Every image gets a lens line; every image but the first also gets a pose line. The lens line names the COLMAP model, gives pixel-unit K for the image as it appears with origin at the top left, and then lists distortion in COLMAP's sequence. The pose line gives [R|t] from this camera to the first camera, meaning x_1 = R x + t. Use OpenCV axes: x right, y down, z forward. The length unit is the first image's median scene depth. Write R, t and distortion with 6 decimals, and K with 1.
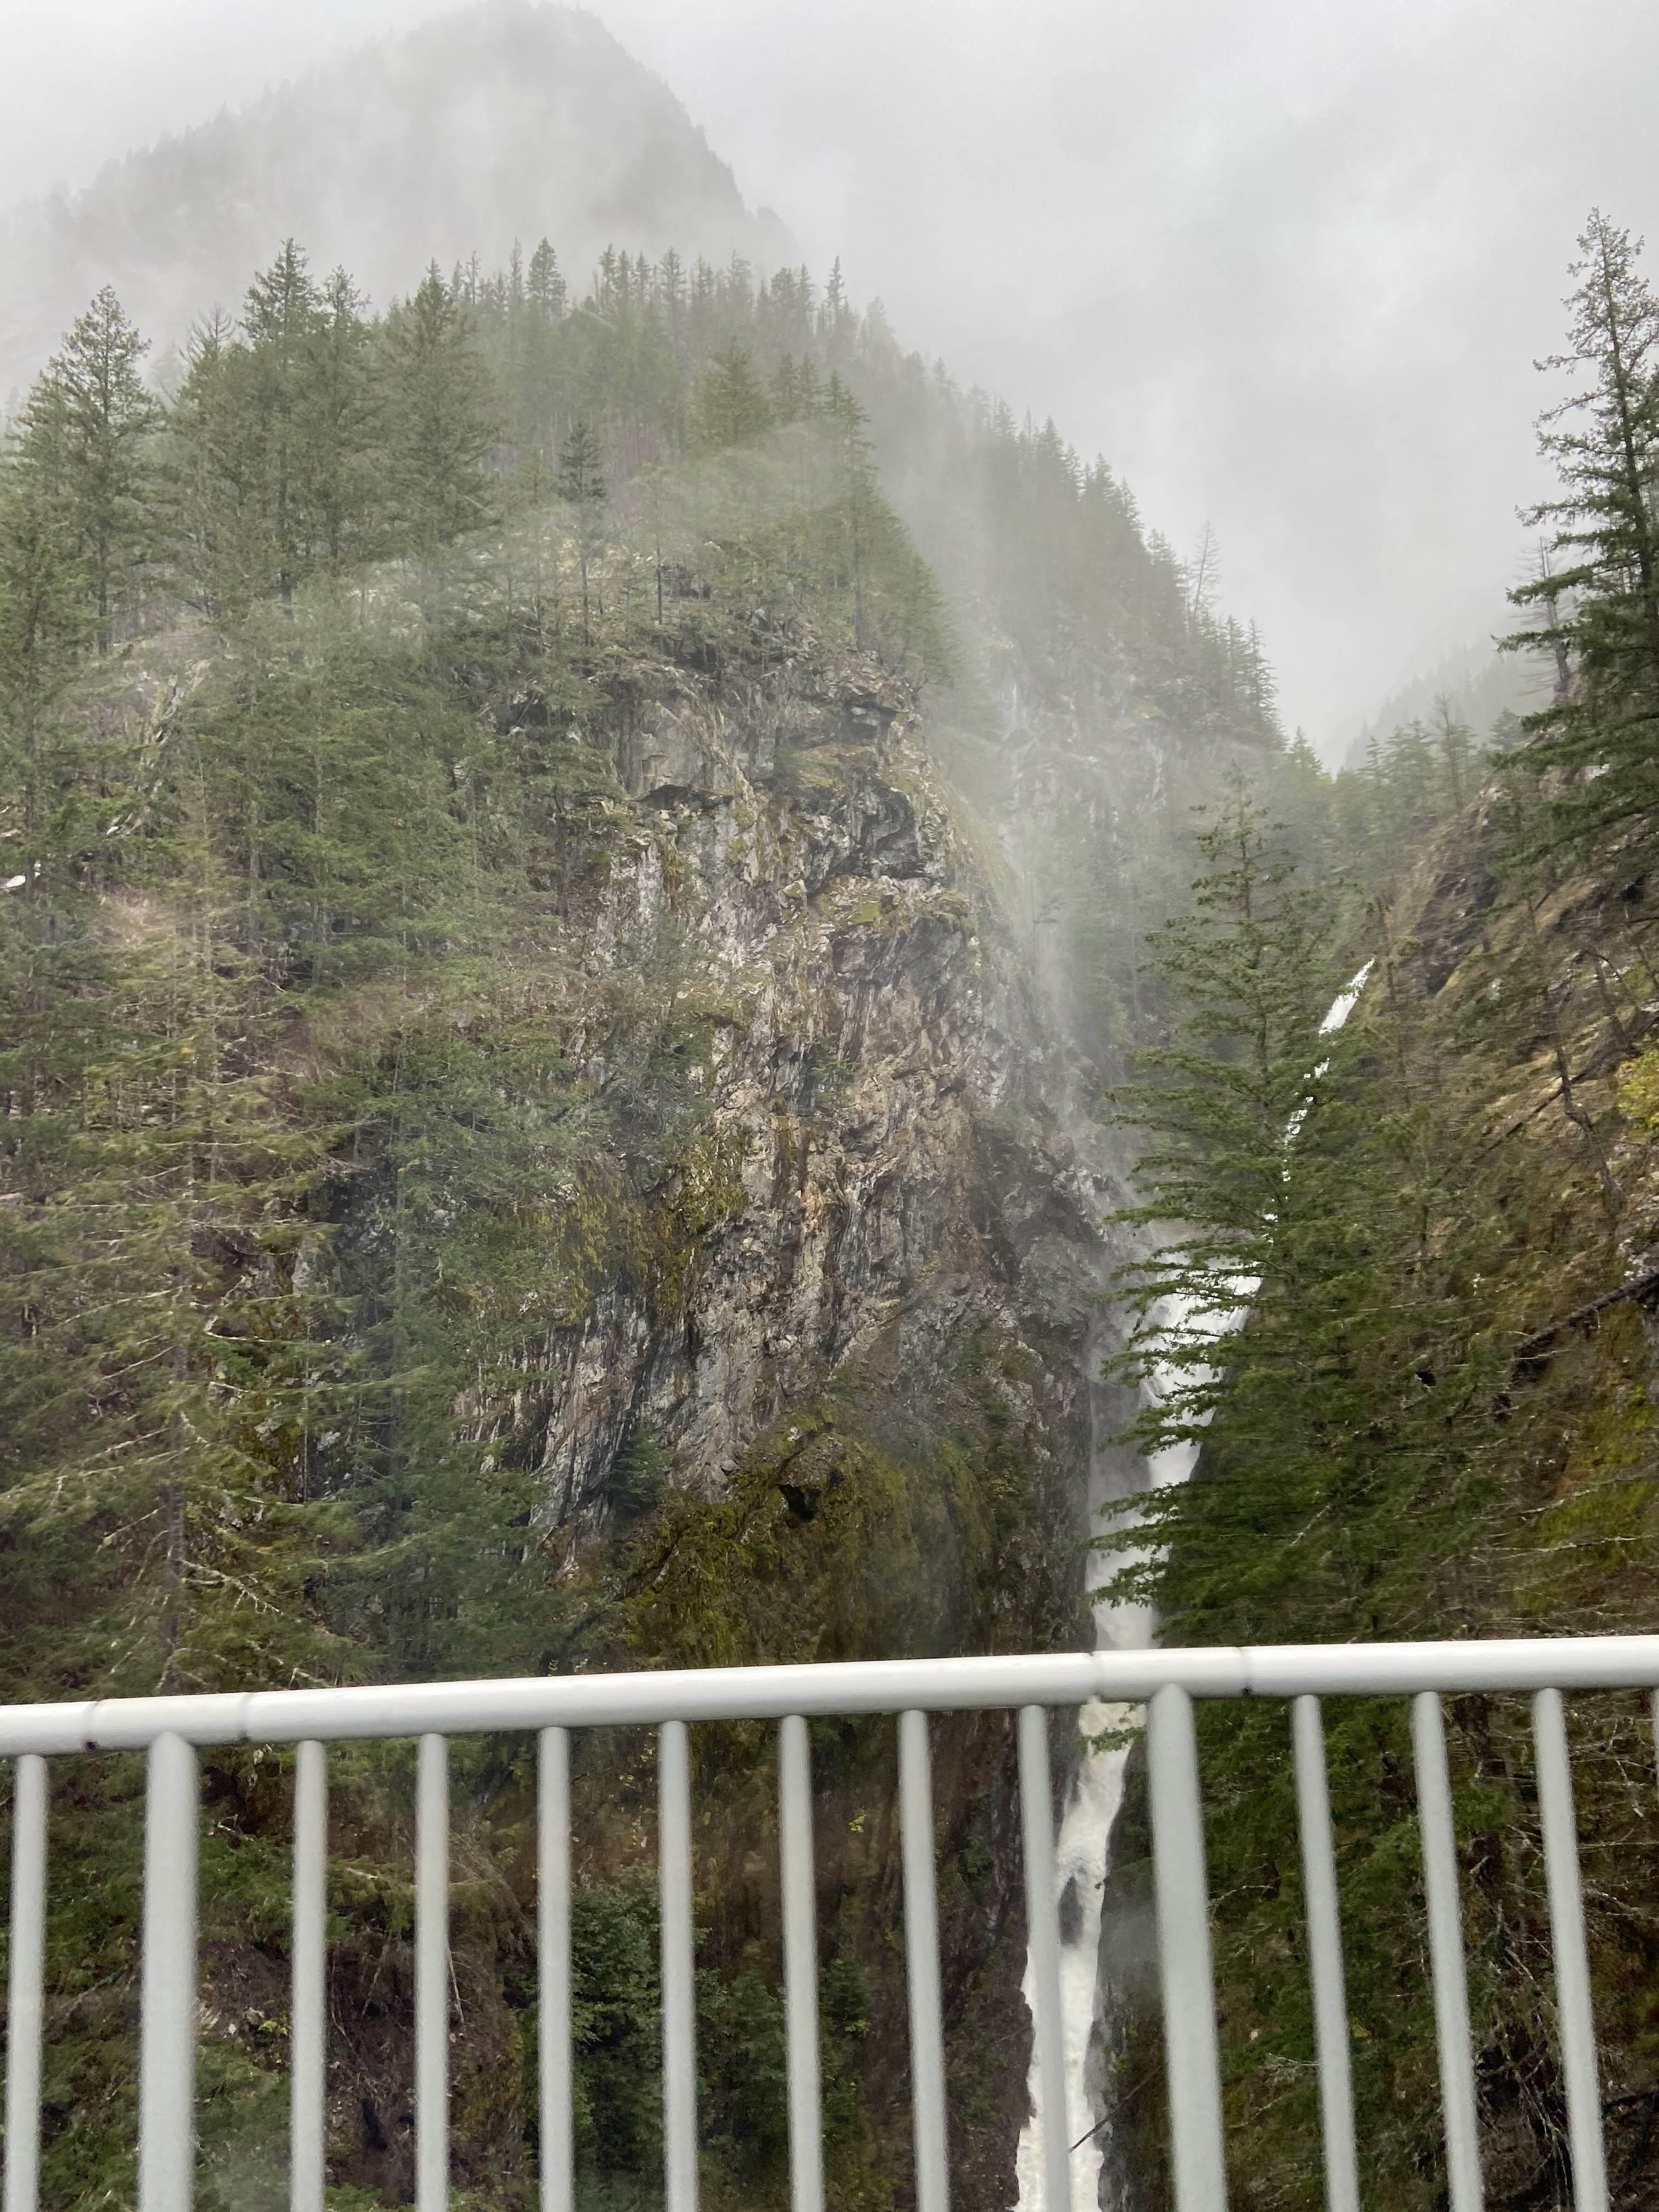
lens RADIAL K [[1663.5, 0, 829.5], [0, 1663.5, 1106.0], [0, 0, 1]] dist [0.051915, -0.003259]
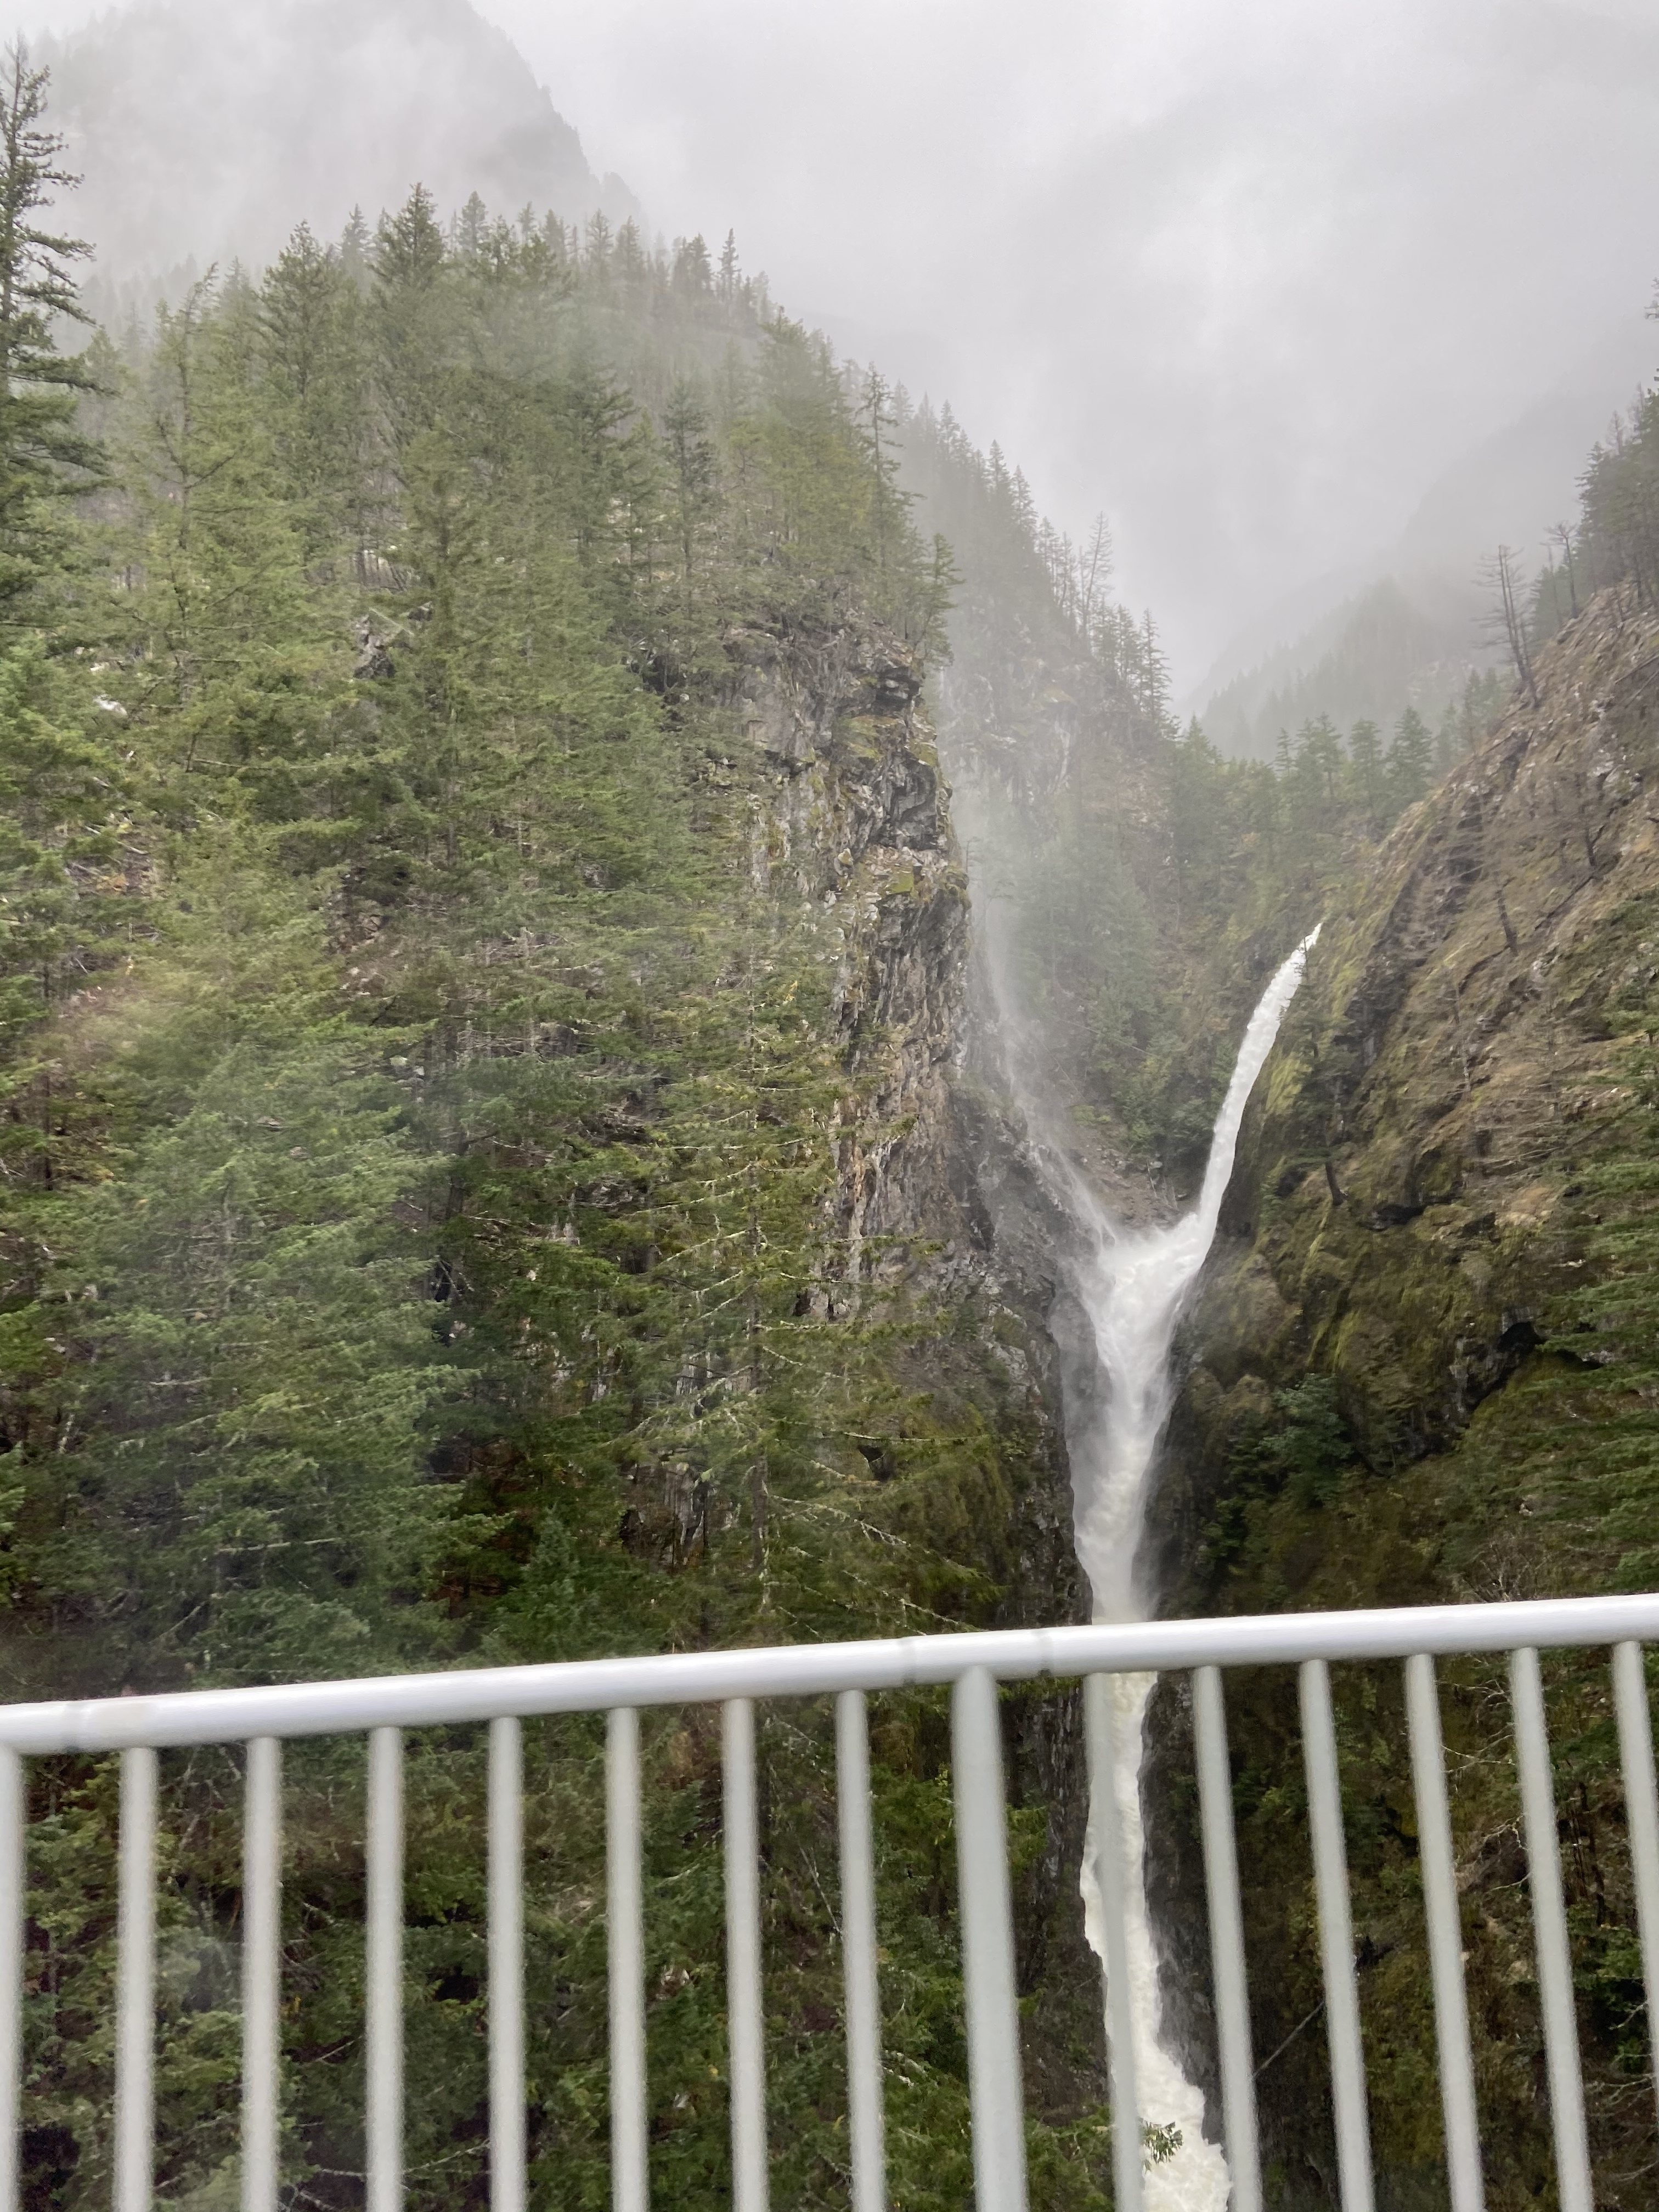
lens RADIAL K [[1669.8, 0, 829.4], [0, 1669.8, 1066.5], [0, 0, 1]] dist [0.070624, -0.048302]
pose [[0.992935, 0.011987, 0.118050, -0.131006], [-0.010913, 0.999893, -0.009739, 0.005984], [-0.118154, 0.008382, 0.992960, -0.005004]]
